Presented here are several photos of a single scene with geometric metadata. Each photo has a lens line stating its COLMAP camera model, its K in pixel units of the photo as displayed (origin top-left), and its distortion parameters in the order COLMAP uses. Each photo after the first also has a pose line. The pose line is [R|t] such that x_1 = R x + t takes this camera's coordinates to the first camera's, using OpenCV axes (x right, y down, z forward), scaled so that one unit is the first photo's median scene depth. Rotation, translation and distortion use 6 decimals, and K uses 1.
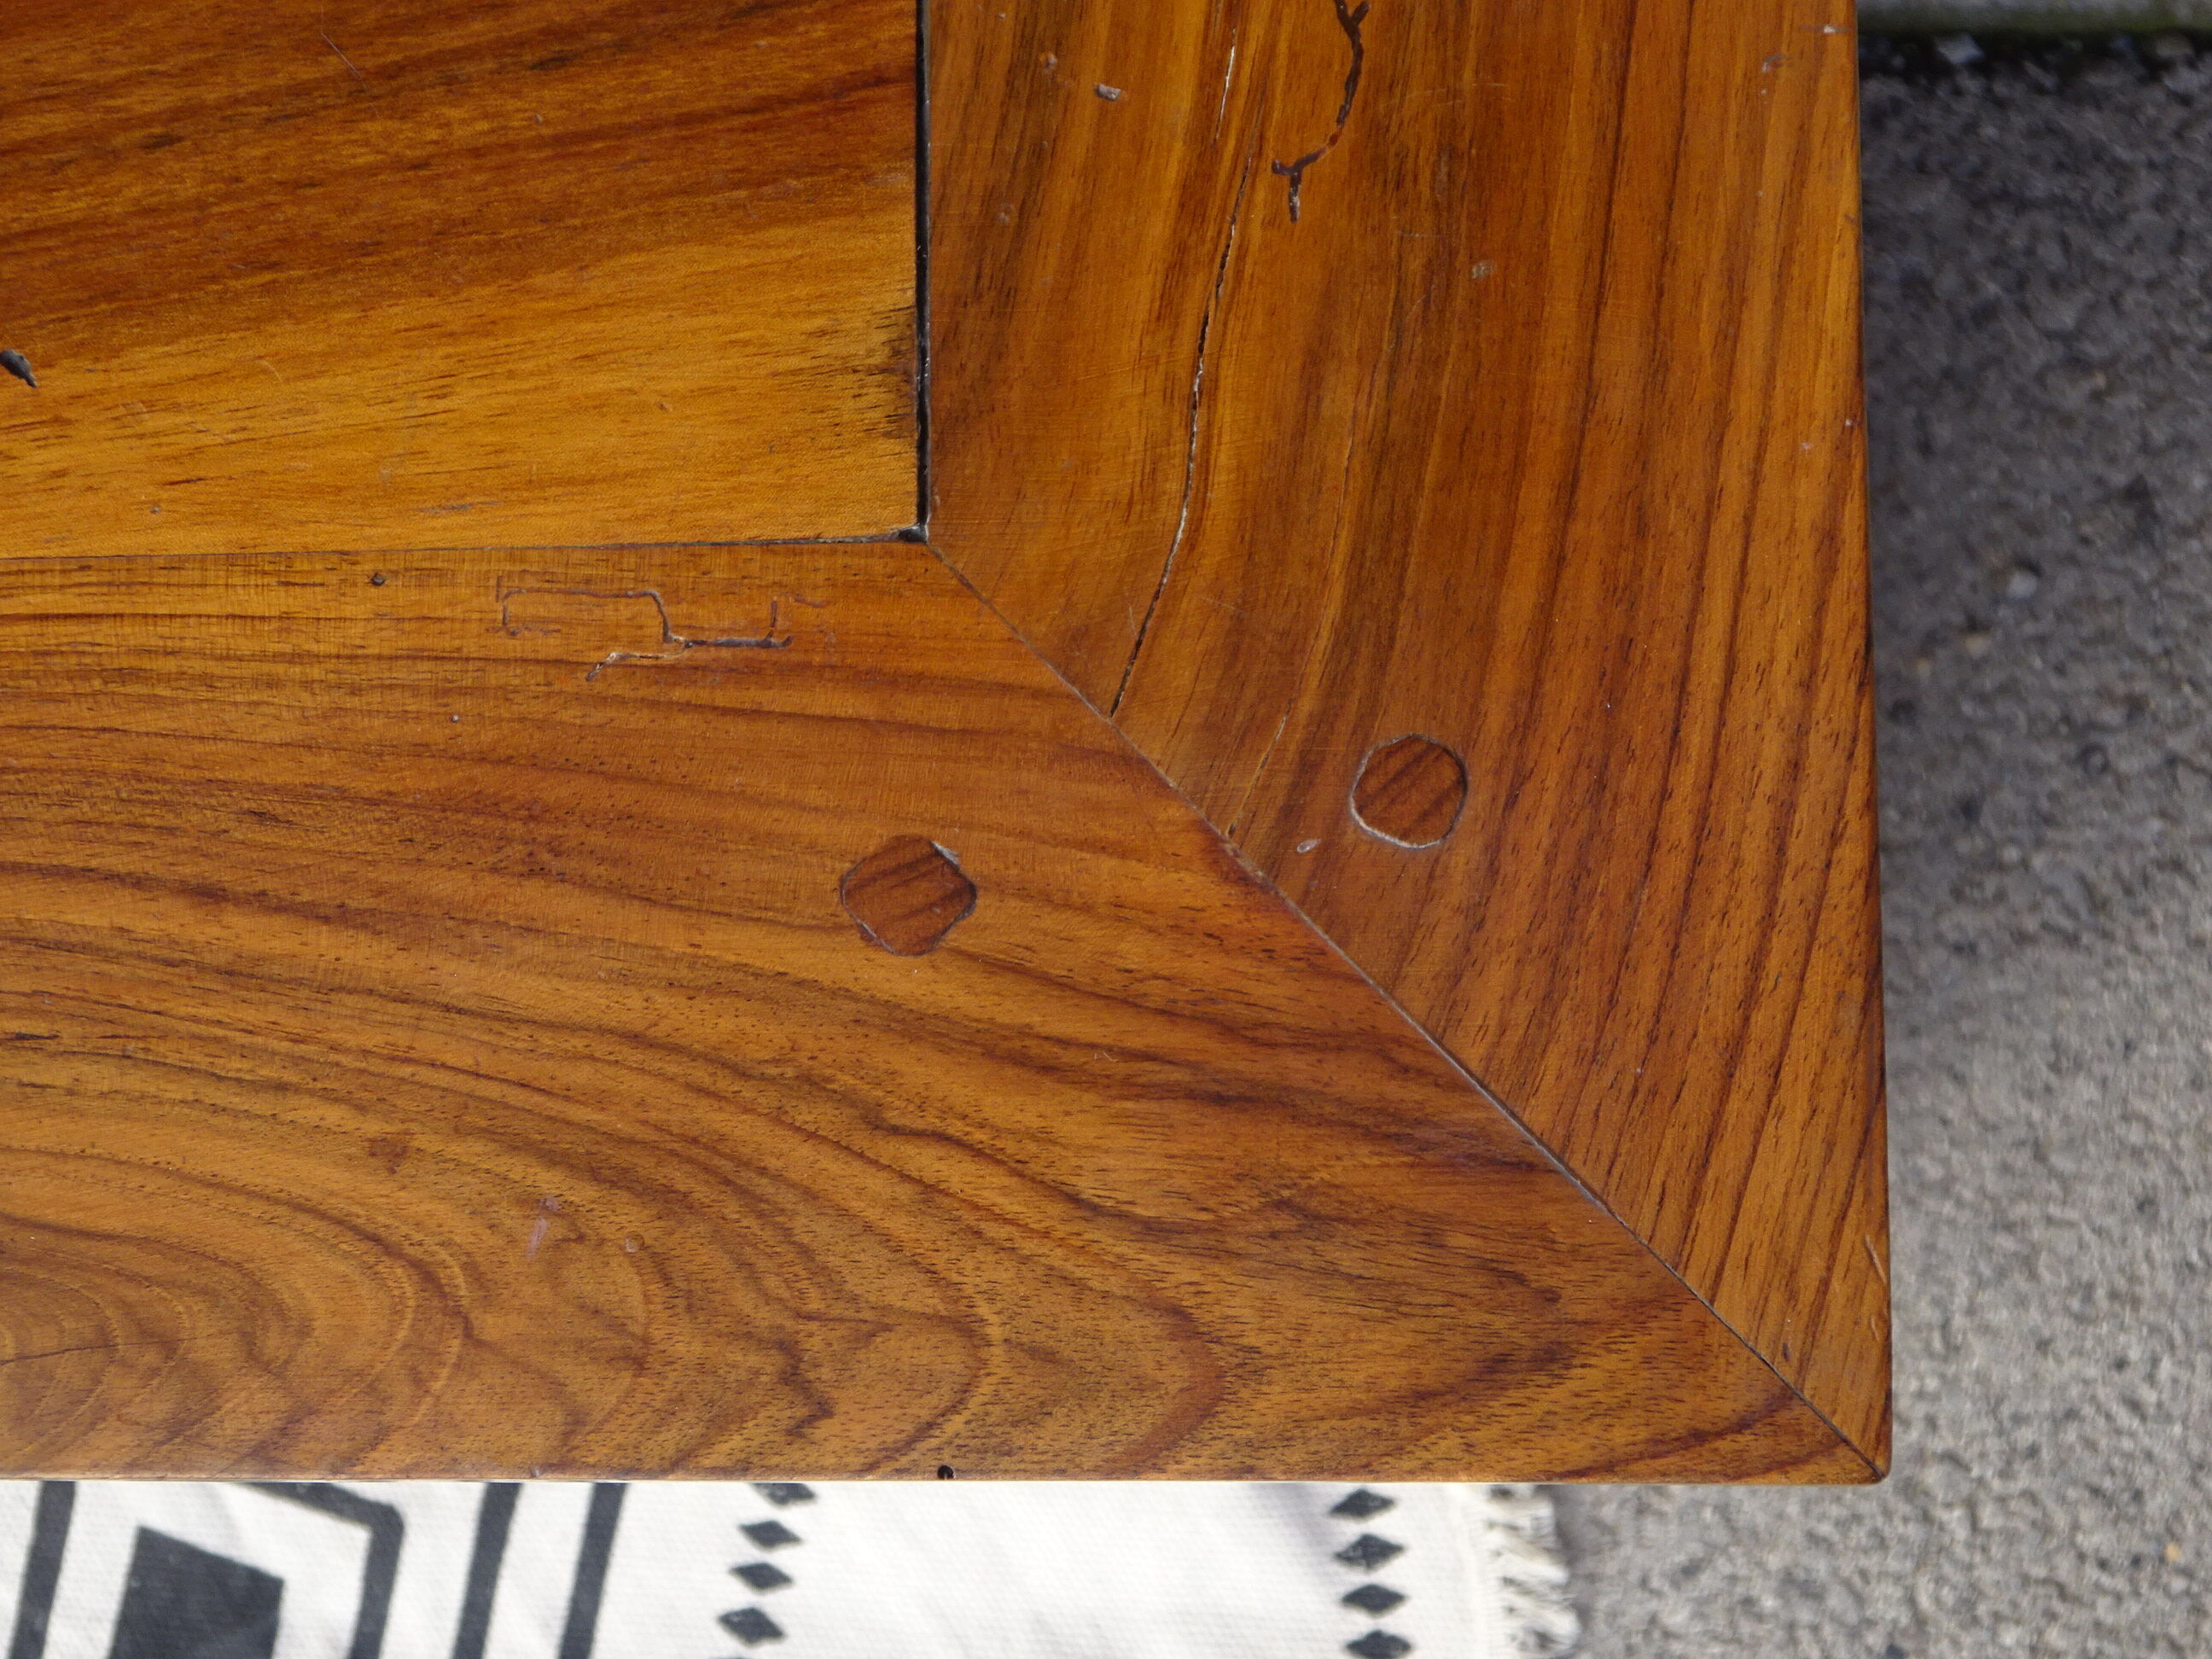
lens RADIAL K [[4792.4, 0, 1131.1], [0, 4792.4, 756.0], [0, 0, 1]] dist [-0.017697, 0.000000]
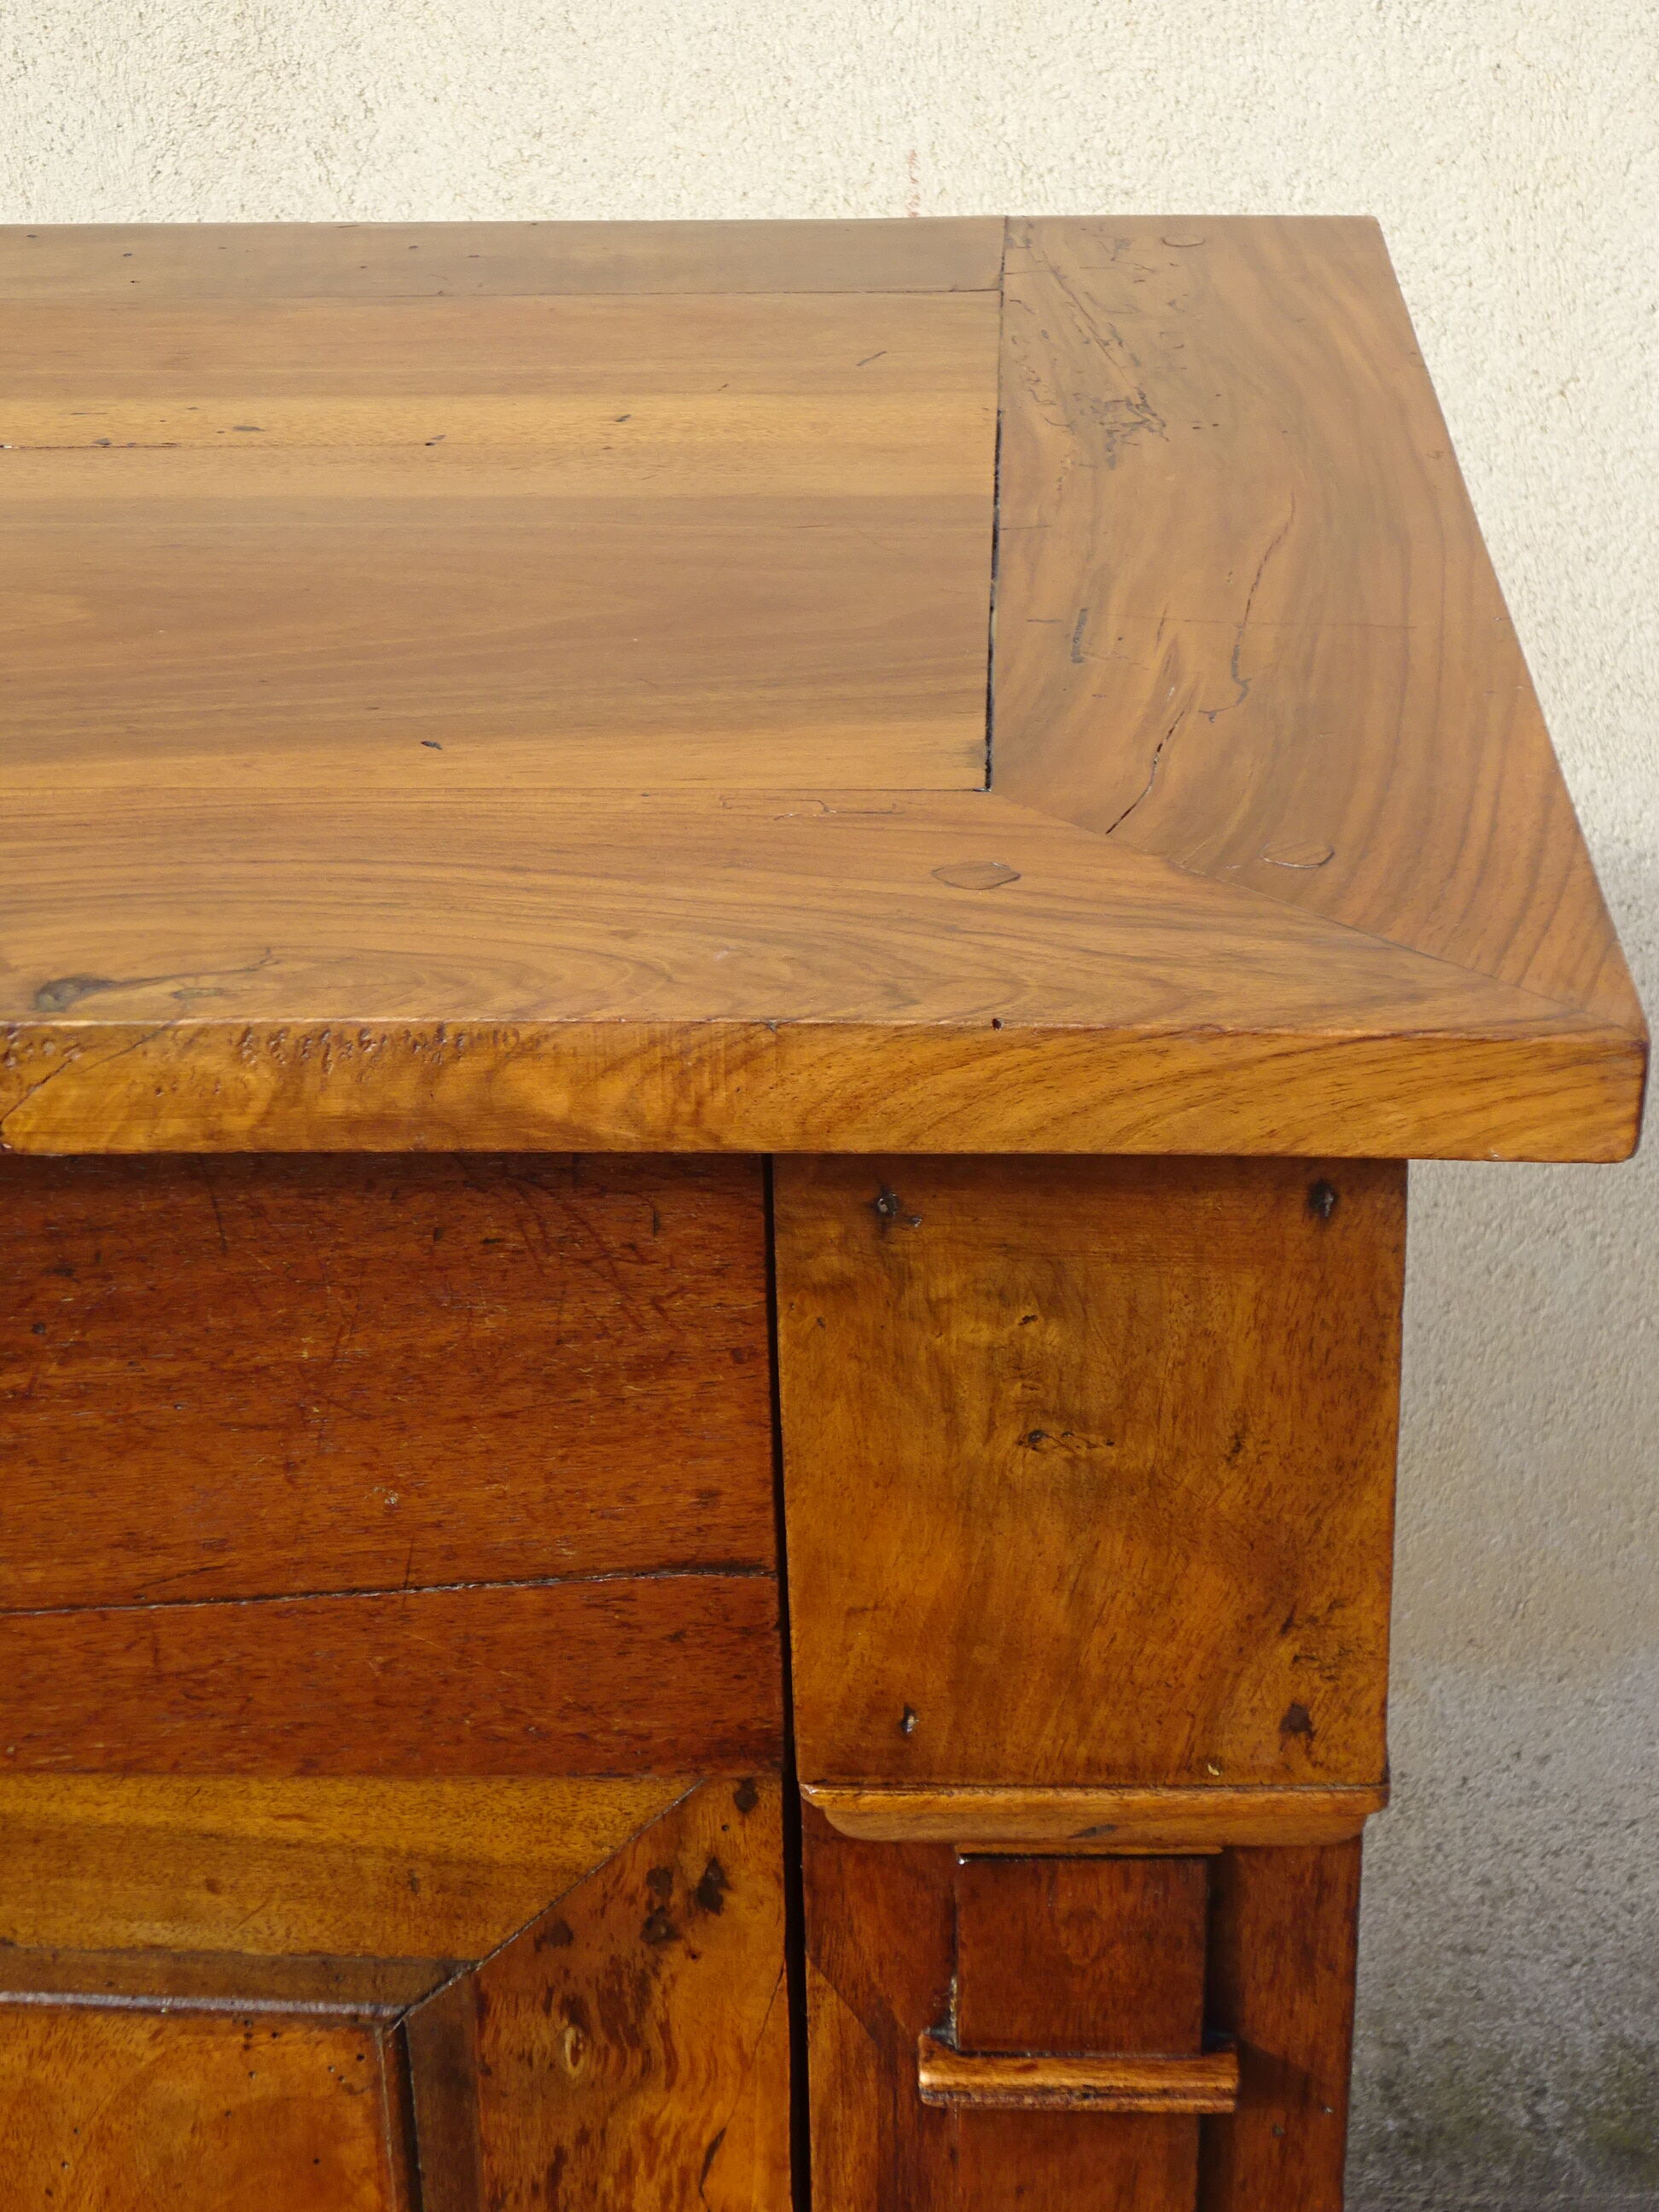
lens RADIAL K [[3914.3, 0, 848.0], [0, 3914.3, 1125.0], [0, 0, 1]] dist [-0.003870, 0.000000]
pose [[0.996066, 0.087790, -0.012071, -0.032332], [-0.058959, 0.554844, -0.829863, 0.557988], [-0.066156, 0.827310, 0.557837, 0.179530]]
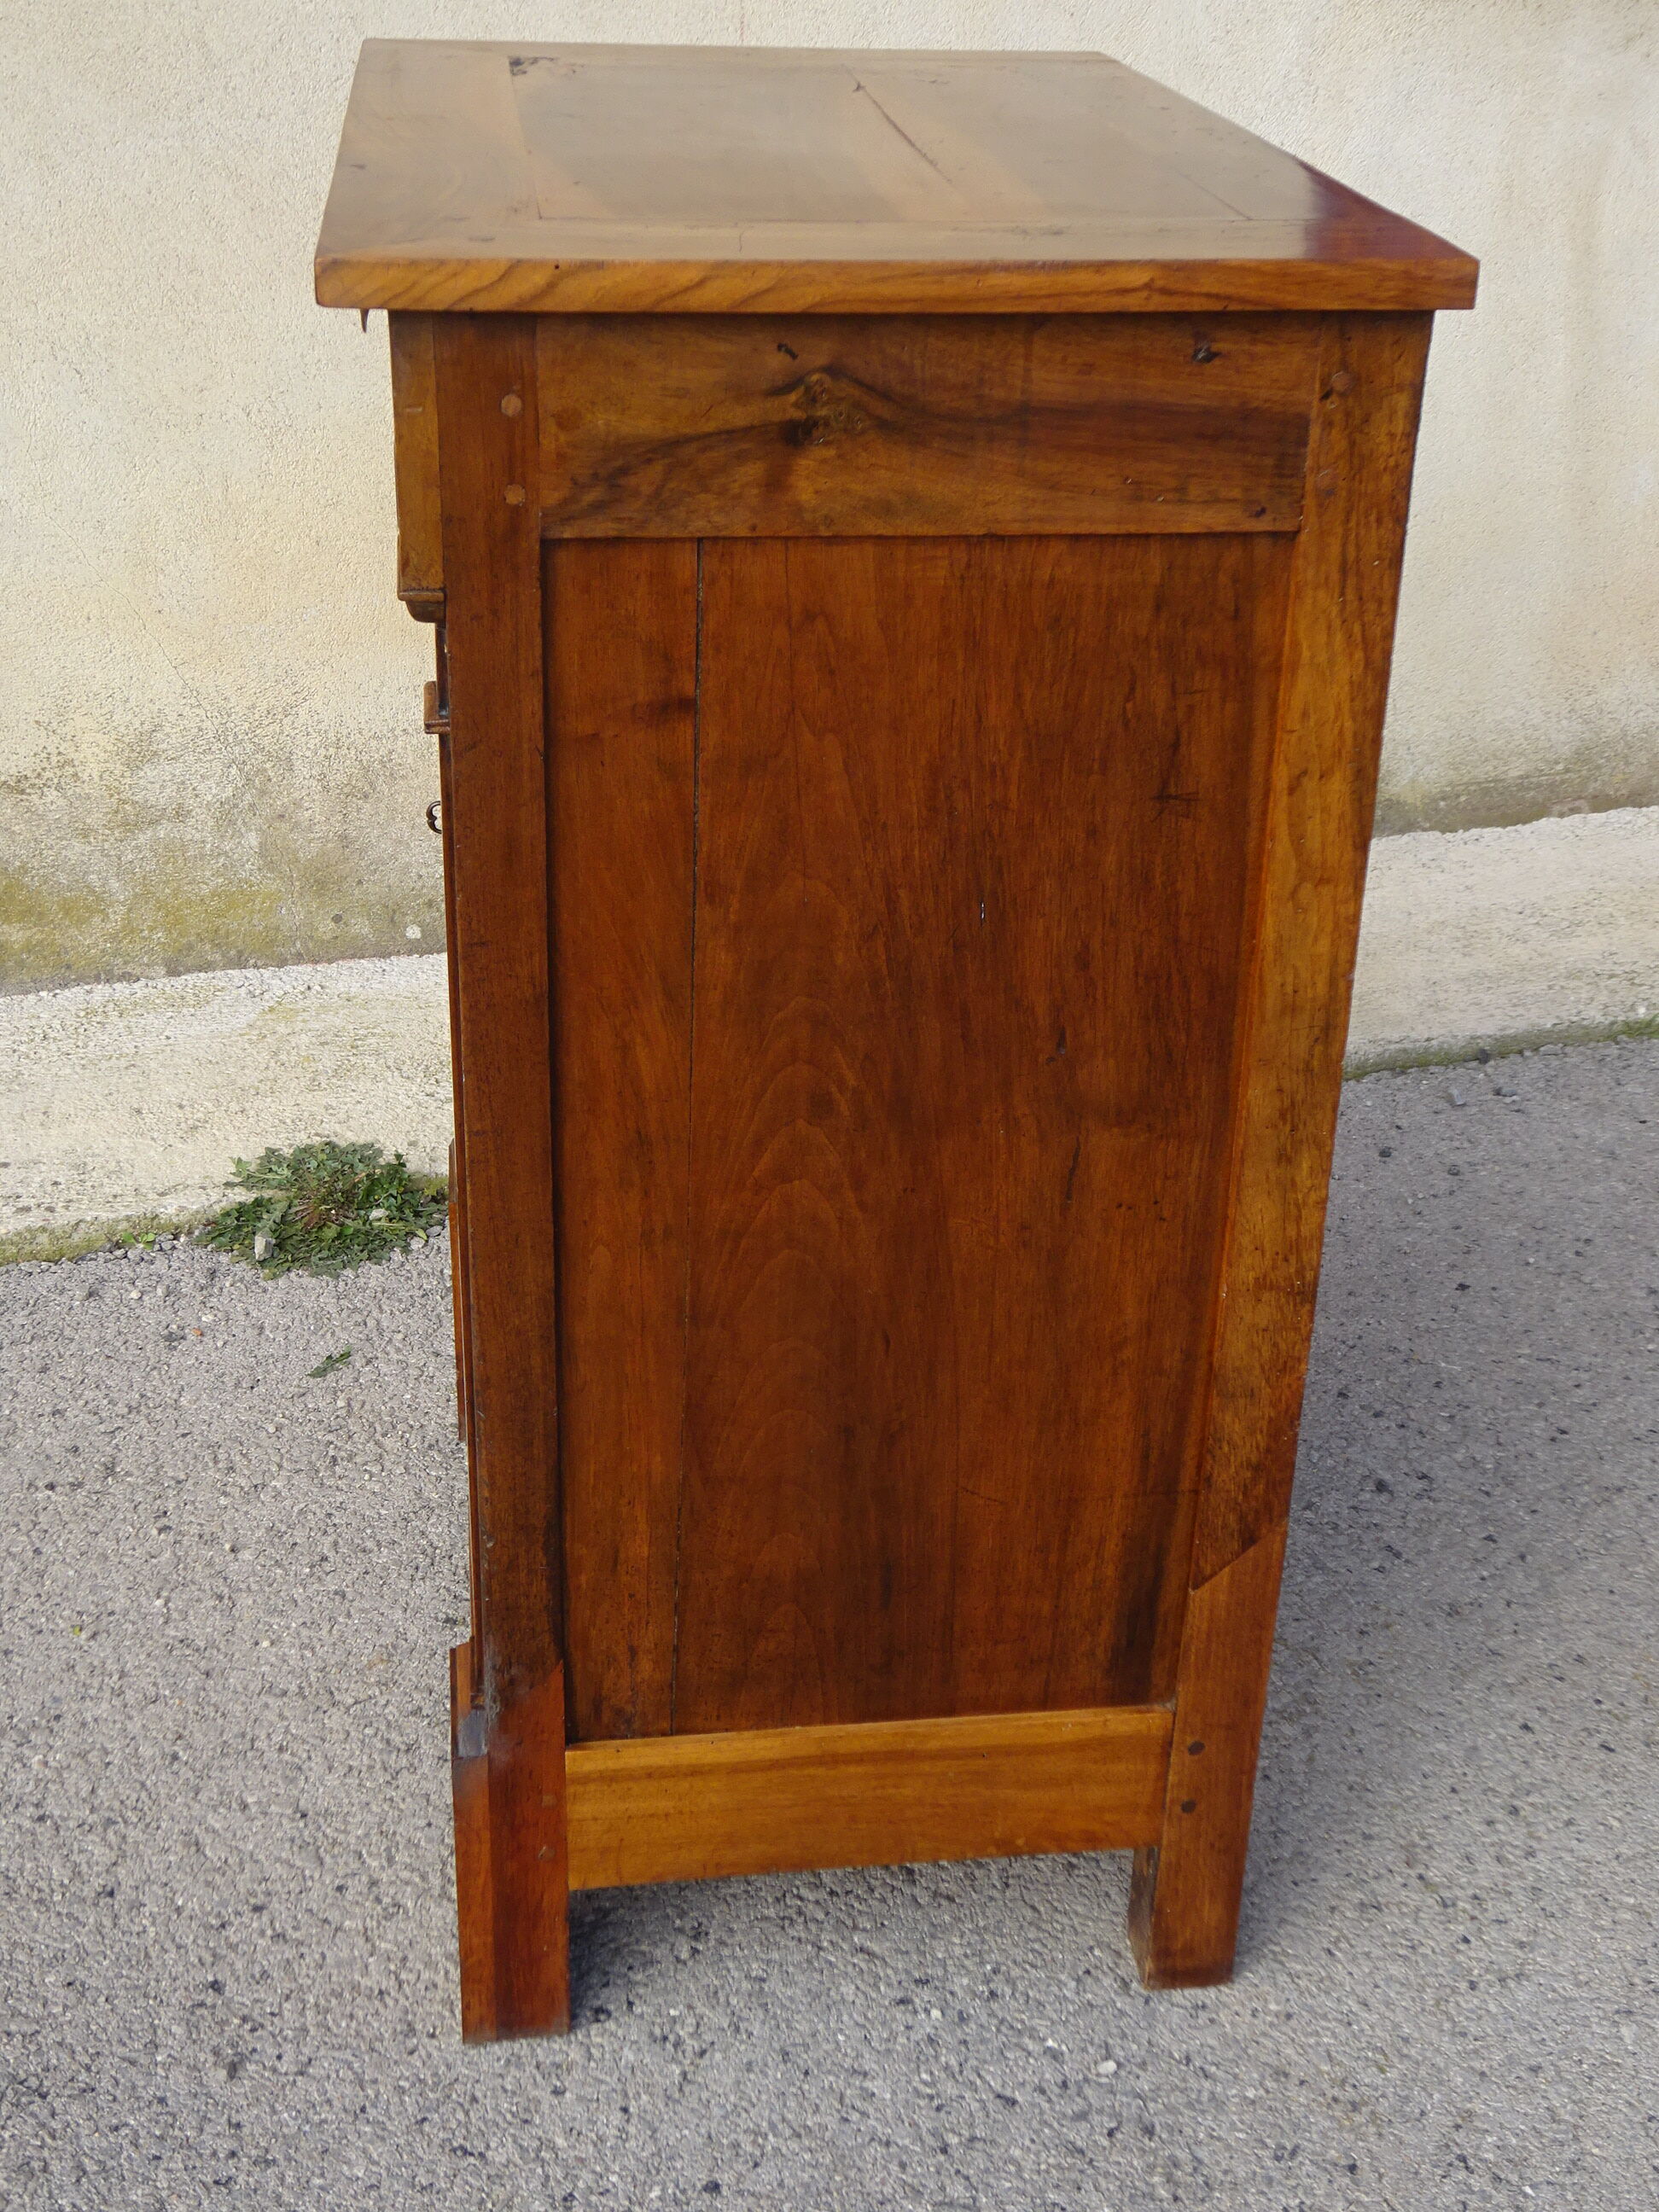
lens RADIAL K [[2666.3, 0, 838.0], [0, 2666.3, 1112.1], [0, 0, 1]] dist [0.038067, 0.000000]
pose [[0.944655, -0.052065, 0.323909, -0.895436], [0.292767, 0.579311, -0.760714, 1.766306], [-0.148038, 0.813442, 0.562492, 0.110239]]
